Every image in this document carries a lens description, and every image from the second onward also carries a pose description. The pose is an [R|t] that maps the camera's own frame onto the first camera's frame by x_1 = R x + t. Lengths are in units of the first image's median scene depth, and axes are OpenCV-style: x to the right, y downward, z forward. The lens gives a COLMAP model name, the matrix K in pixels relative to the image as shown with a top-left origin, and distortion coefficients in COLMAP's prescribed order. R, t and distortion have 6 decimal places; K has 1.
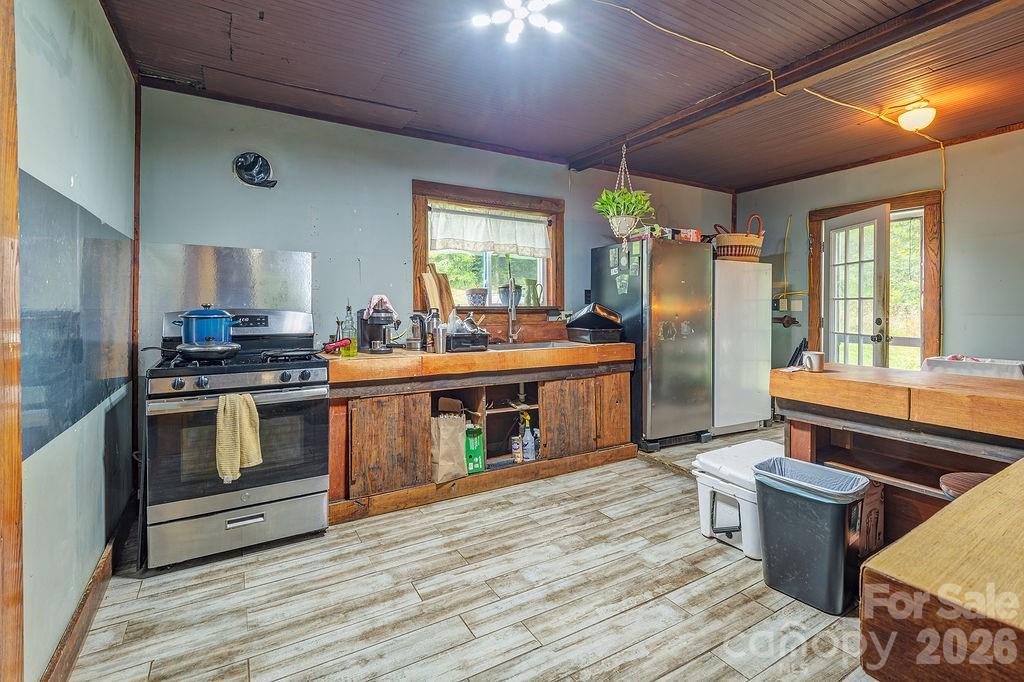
lens RADIAL K [[467.6, 0, 508.3], [0, 467.6, 314.0], [0, 0, 1]] dist [0.021292, -0.000692]
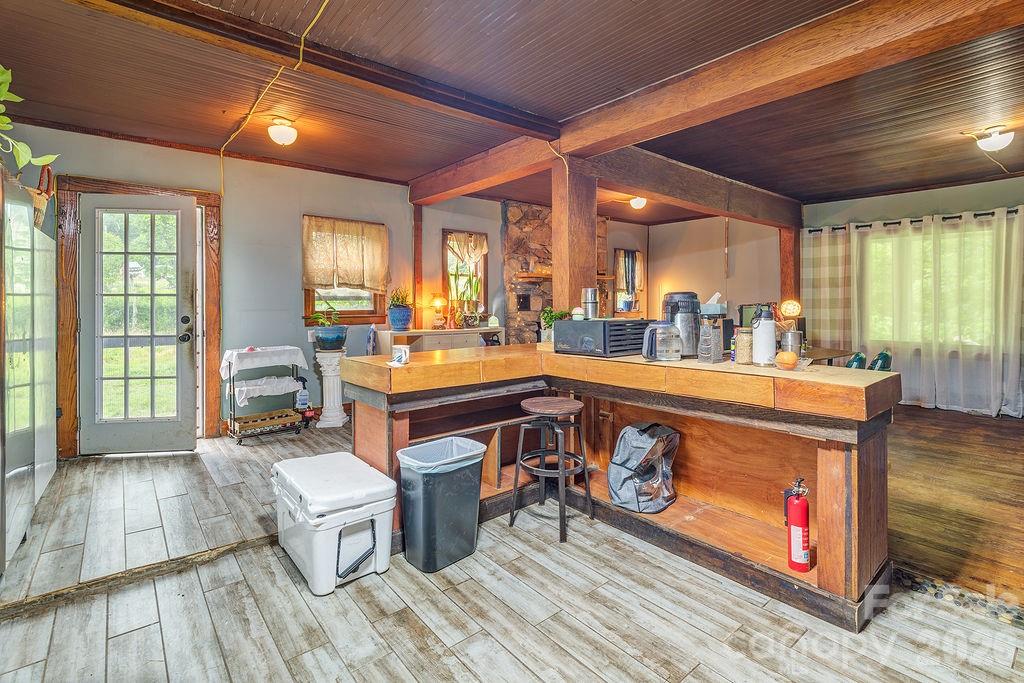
lens RADIAL K [[479.3, 0, 519.6], [0, 479.3, 305.0], [0, 0, 1]] dist [0.009897, -0.000737]
pose [[-0.167887, -0.000447, 0.985806, -0.289519], [0.016014, 0.999867, 0.003181, -0.006319], [-0.985676, 0.016321, -0.167858, 0.547424]]
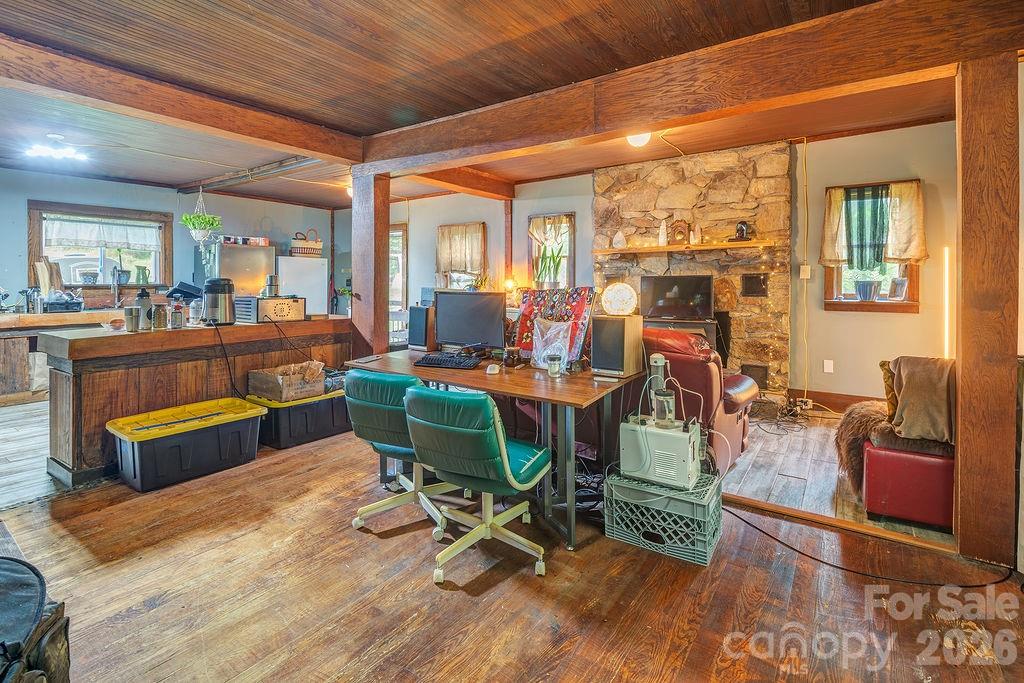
lens RADIAL K [[482.4, 0, 512.1], [0, 482.4, 284.4], [0, 0, 1]] dist [-0.002129, -0.000880]
pose [[0.907386, -0.000825, 0.420299, 0.645434], [0.004333, 0.999963, -0.007391, 0.001297], [-0.420277, 0.008527, 0.907356, -1.210677]]
